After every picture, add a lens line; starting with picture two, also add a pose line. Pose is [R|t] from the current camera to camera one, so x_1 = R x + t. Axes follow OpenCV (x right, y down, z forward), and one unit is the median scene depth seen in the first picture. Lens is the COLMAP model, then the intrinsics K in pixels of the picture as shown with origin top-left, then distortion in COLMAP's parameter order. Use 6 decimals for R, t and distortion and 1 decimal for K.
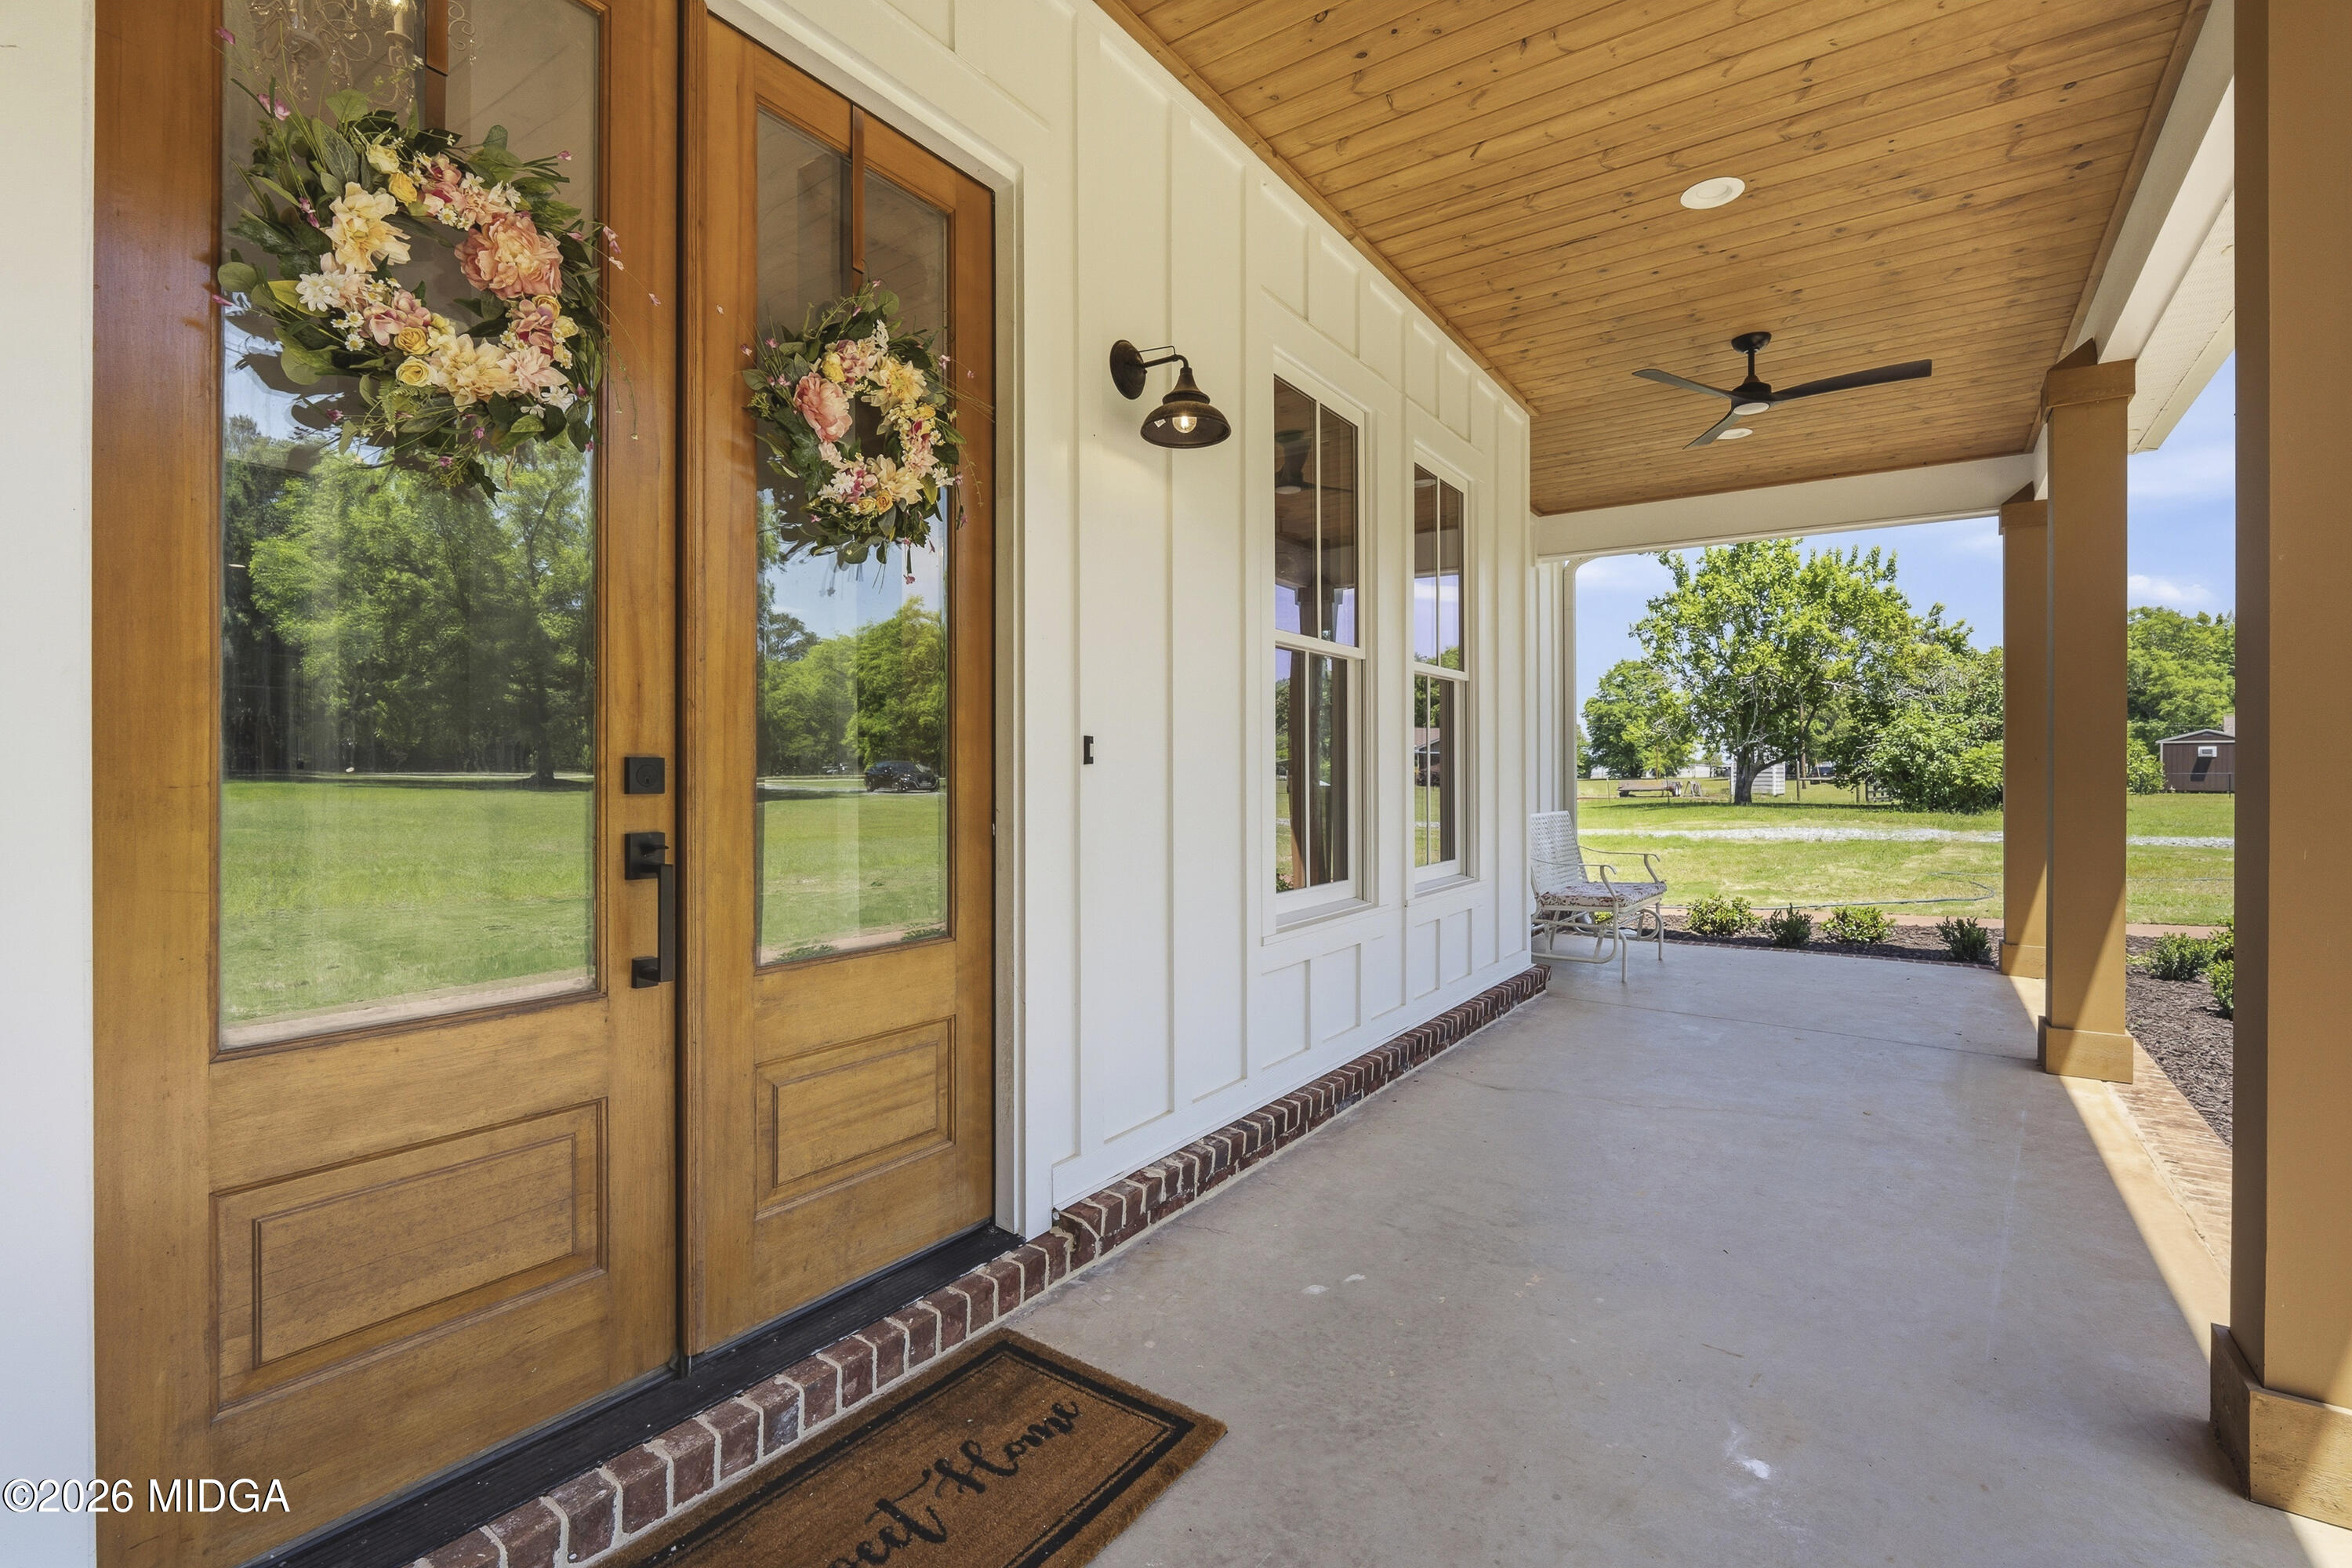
lens RADIAL K [[1050.5, 0, 1173.6], [0, 1050.5, 781.4], [0, 0, 1]] dist [-0.008687, 0.001273]
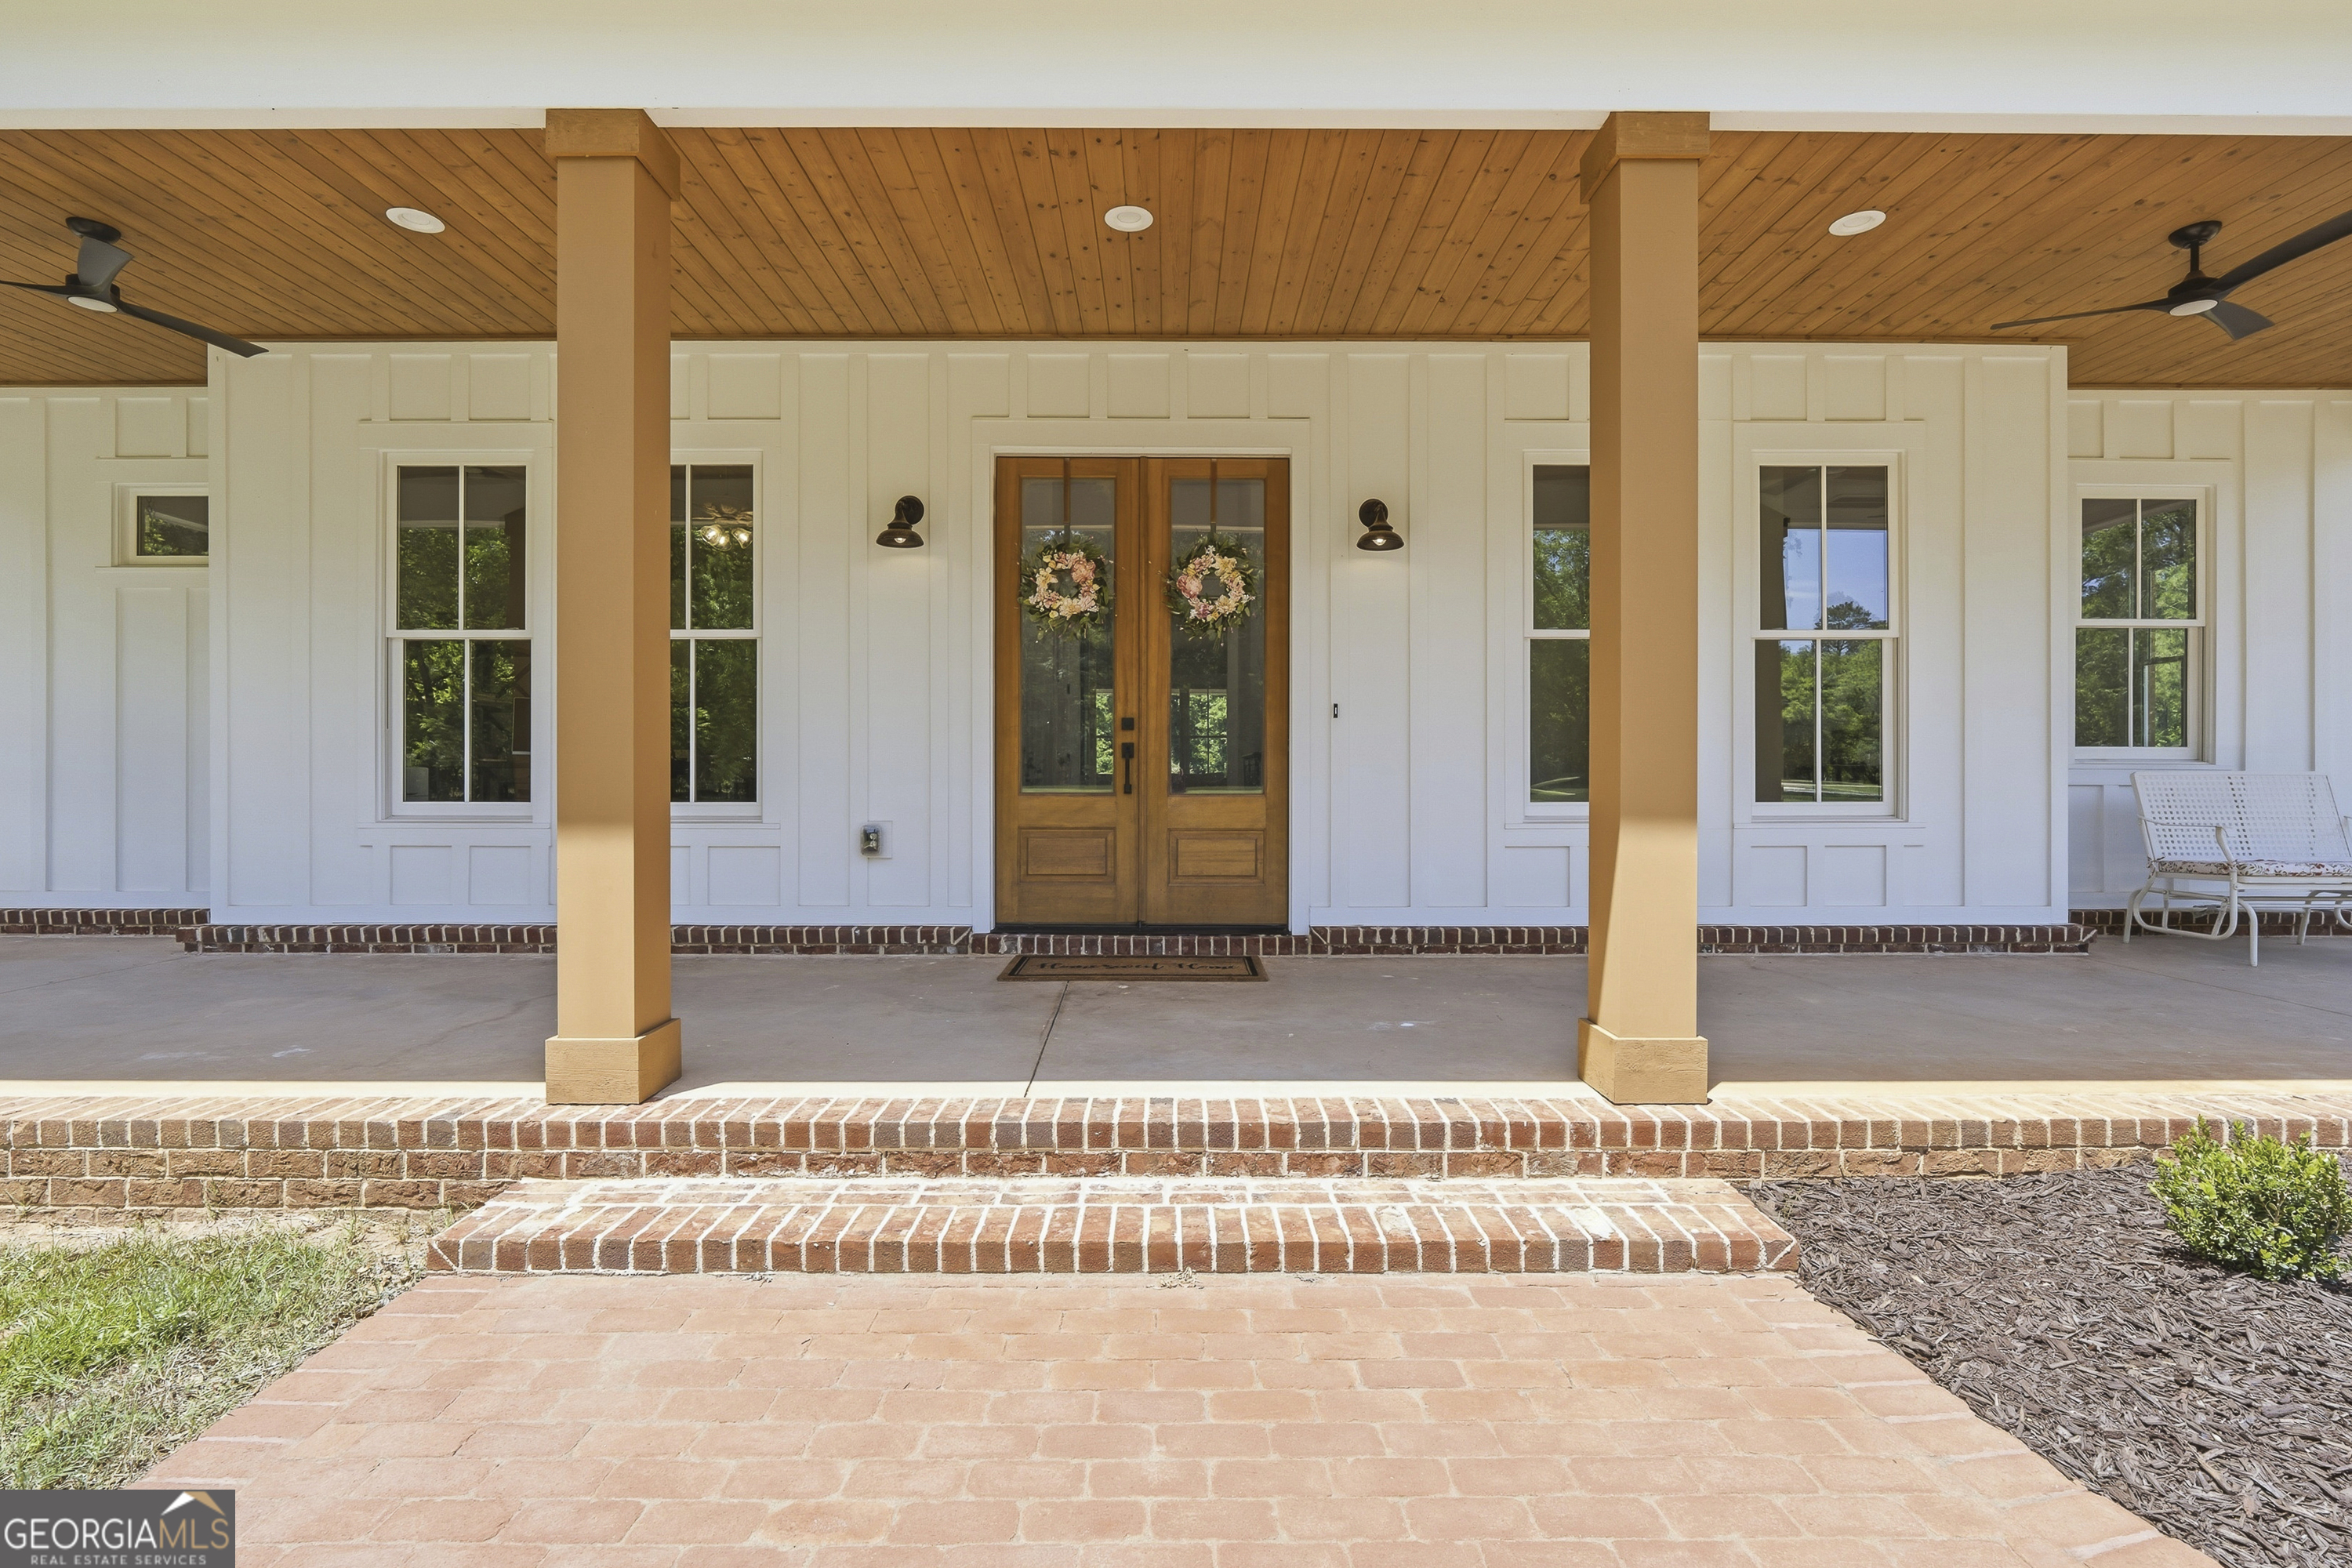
lens RADIAL K [[1050.5, 0, 1163.7], [0, 1050.5, 775.3], [0, 0, 1]] dist [-0.008687, 0.001273]
pose [[0.580718, 0.001460, -0.814103, 1.399566], [-0.002802, 0.999996, -0.000205, 0.098494], [0.814100, 0.002400, 0.580720, -0.465009]]
